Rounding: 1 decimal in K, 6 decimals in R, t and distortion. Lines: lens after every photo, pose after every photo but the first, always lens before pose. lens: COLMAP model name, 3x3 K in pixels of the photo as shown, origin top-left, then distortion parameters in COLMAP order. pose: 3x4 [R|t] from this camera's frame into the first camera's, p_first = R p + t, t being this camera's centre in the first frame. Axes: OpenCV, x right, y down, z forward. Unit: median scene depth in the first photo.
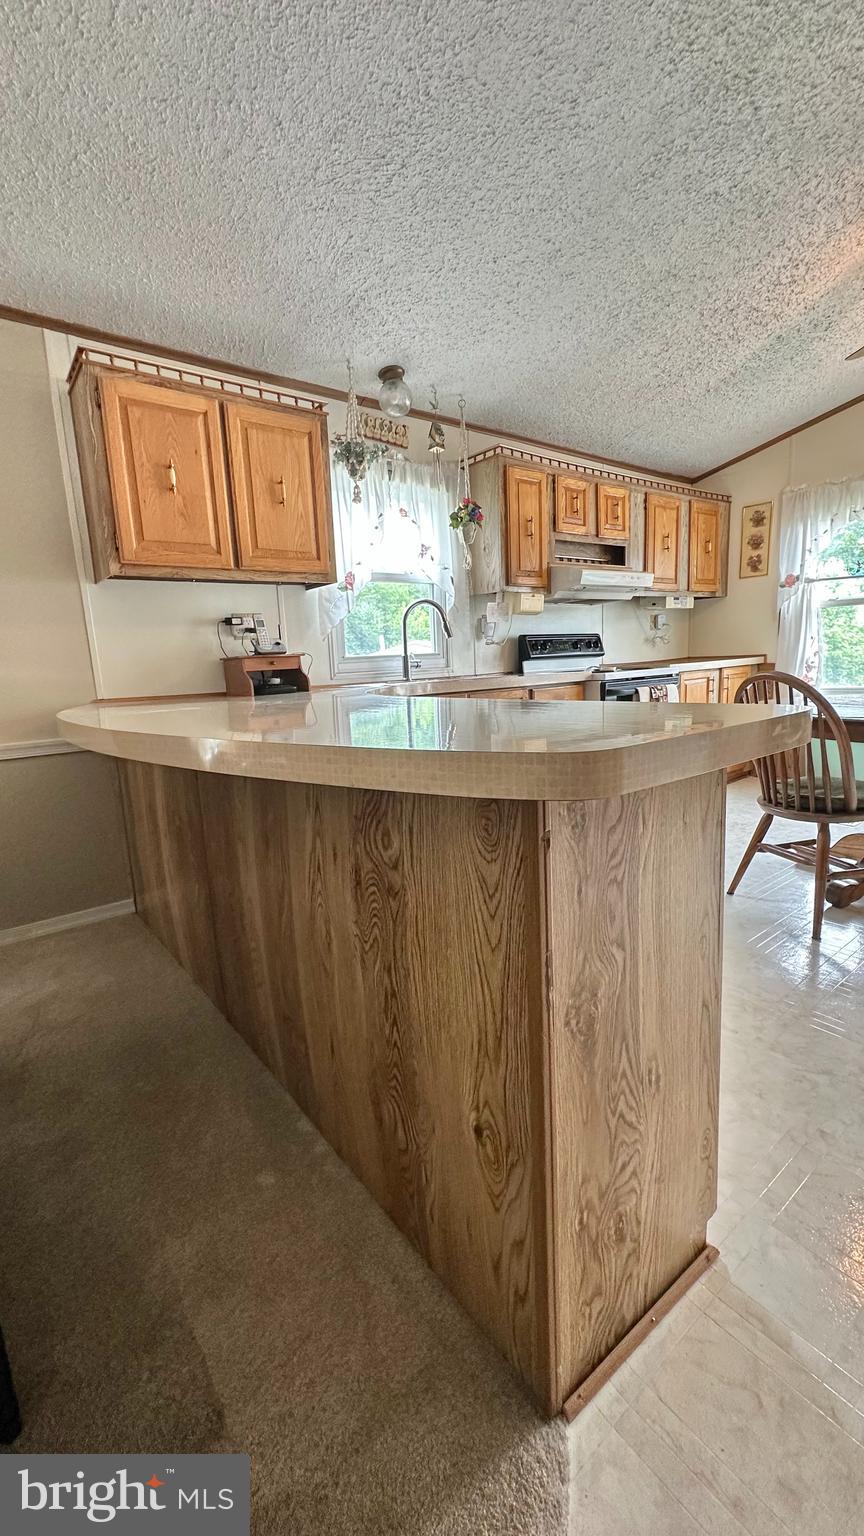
lens RADIAL K [[610.0, 0, 432.0], [0, 610.0, 768.0], [0, 0, 1]] dist [-0.000836, -0.000075]
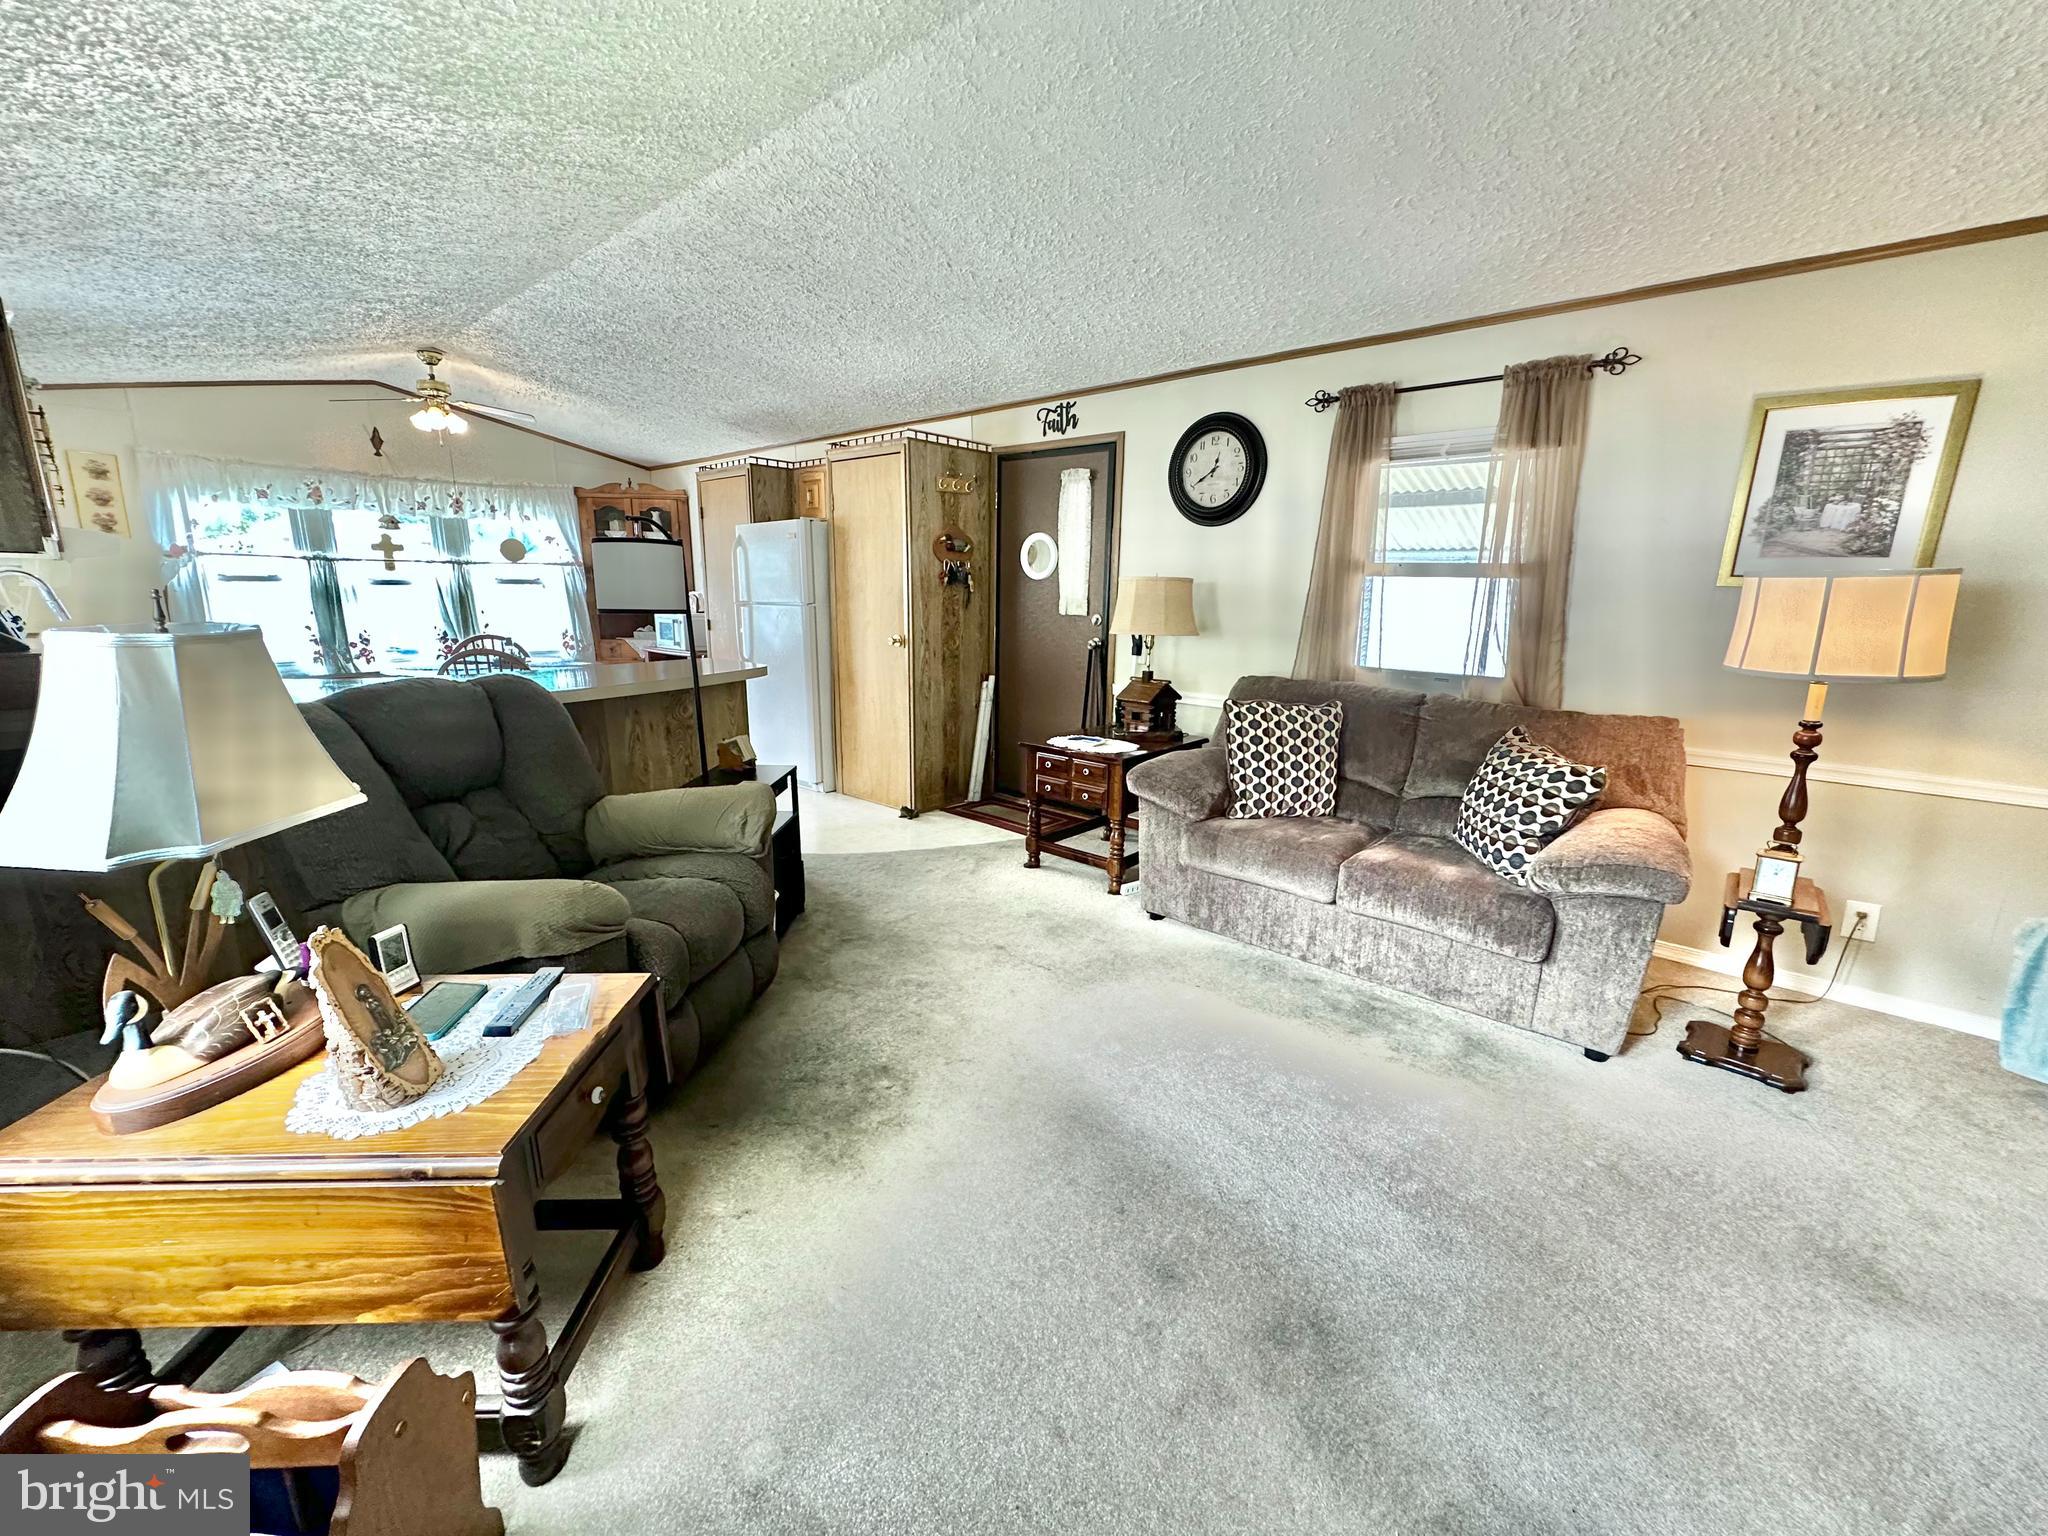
lens RADIAL K [[814.6, 0, 1024.0], [0, 814.6, 768.0], [0, 0, 1]] dist [-0.001404, 0.000332]
pose [[-0.214087, -0.175461, 0.960927, -1.653522], [0.161165, 0.963908, 0.211912, -0.076329], [-0.963427, 0.200236, -0.178082, 0.074847]]
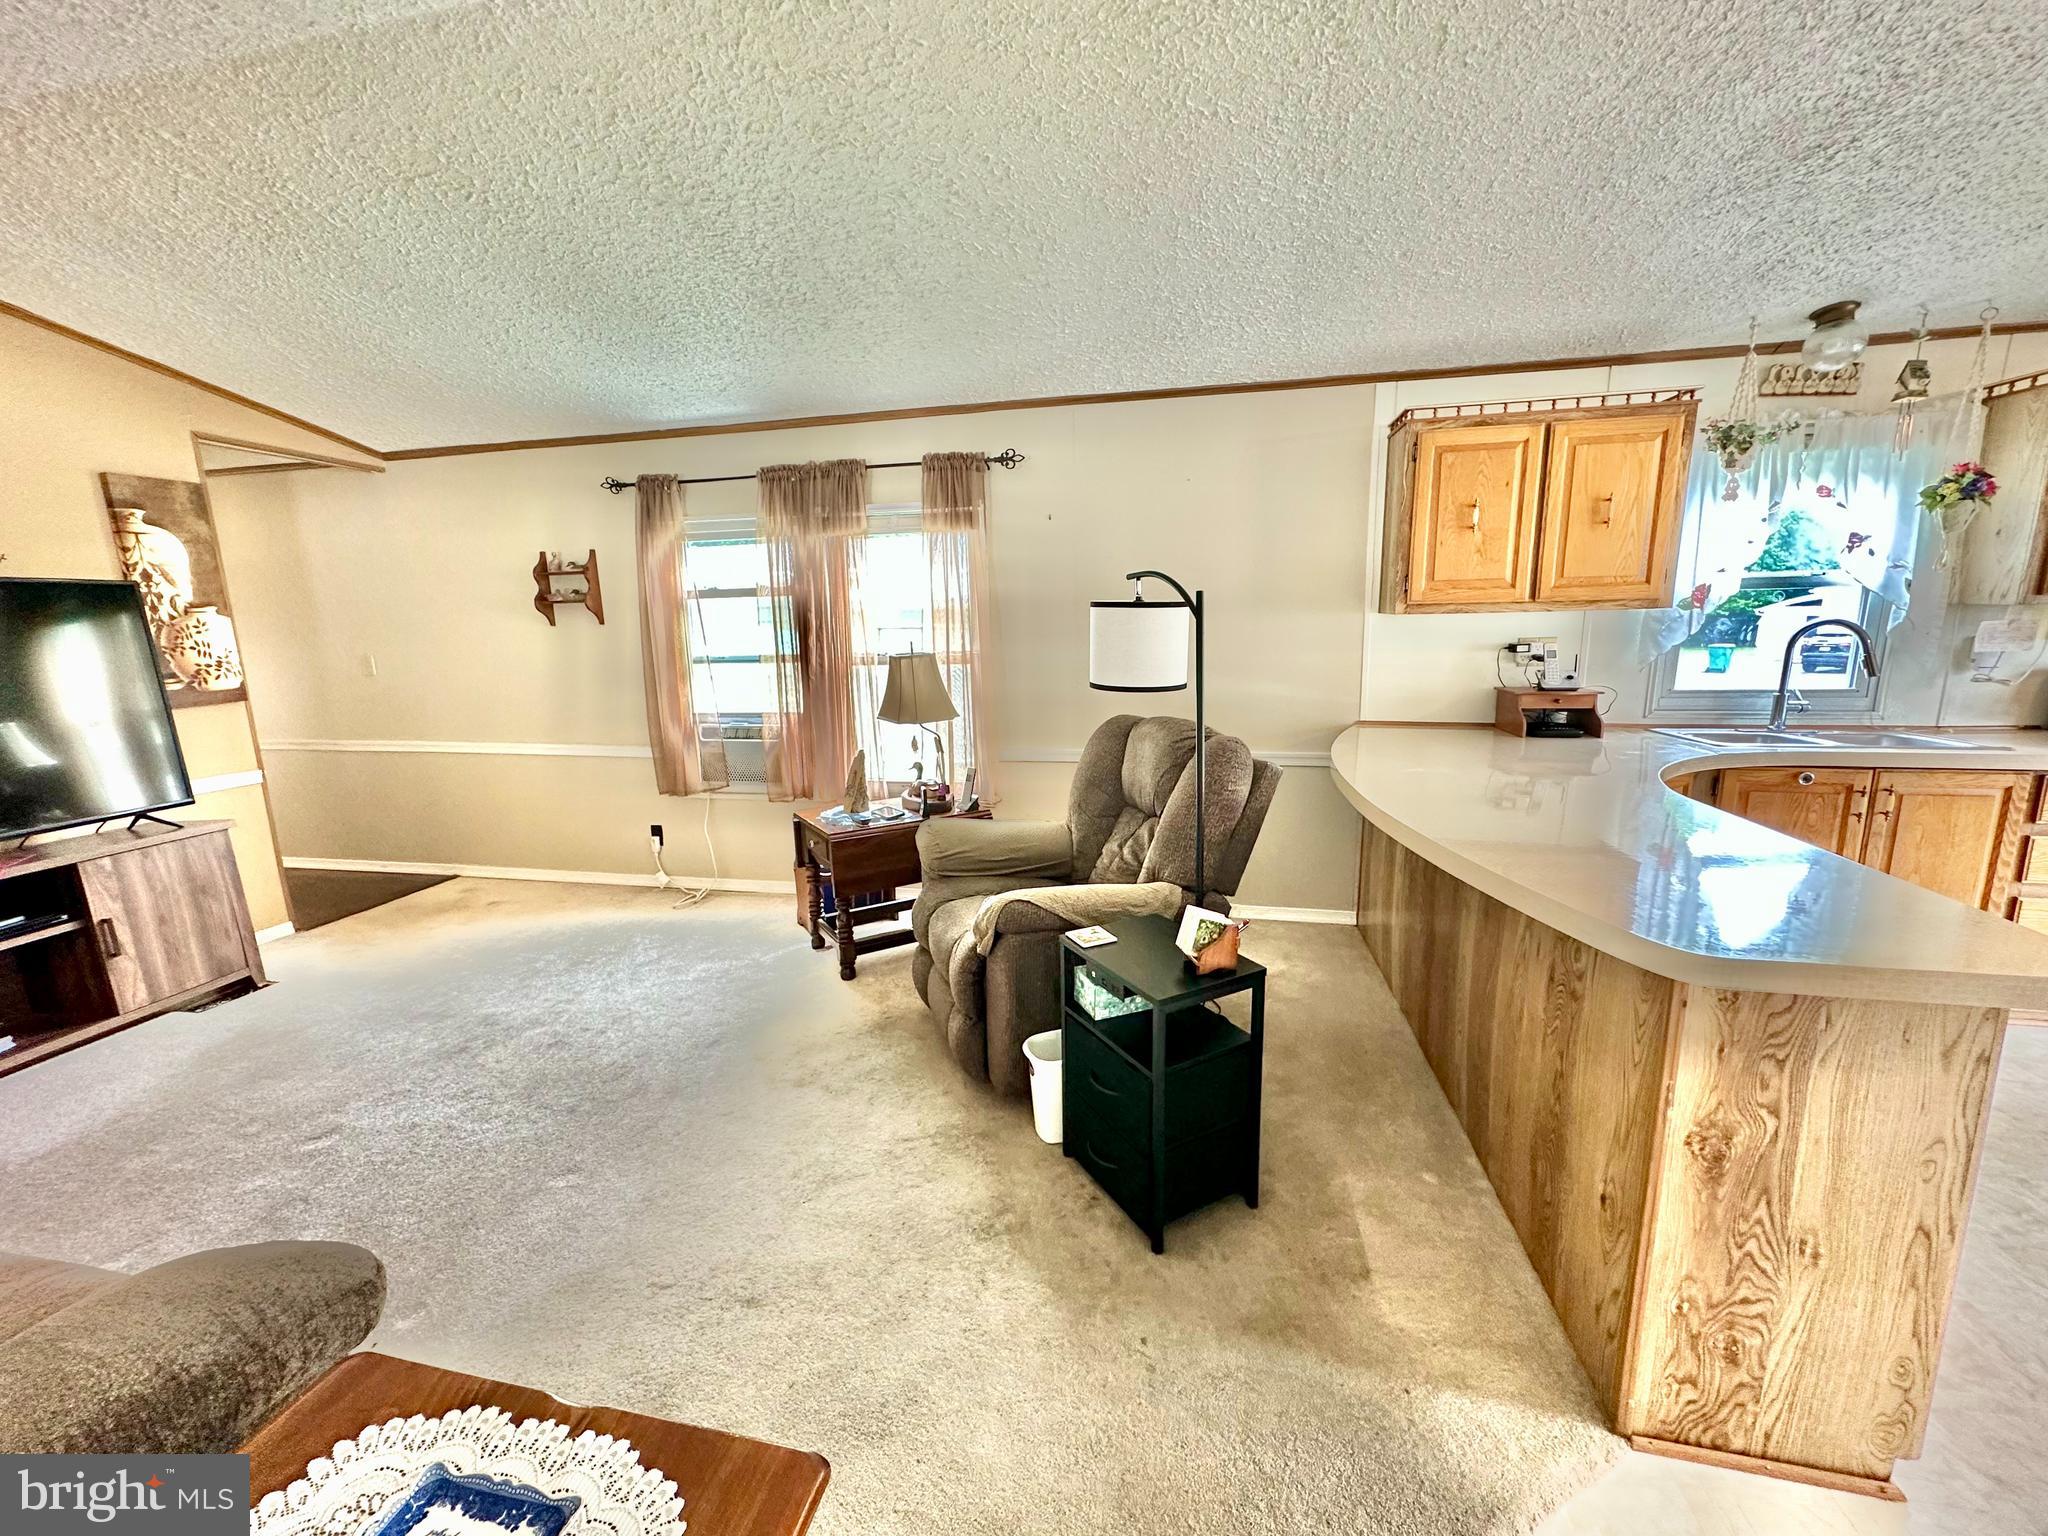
lens RADIAL K [[814.6, 0, 1024.0], [0, 814.6, 768.0], [0, 0, 1]] dist [-0.001404, 0.000332]
pose [[0.645894, 0.174647, -0.743182, 0.144129], [-0.138864, 0.984118, 0.110582, -0.112538], [0.750692, 0.031777, 0.659888, -0.381941]]
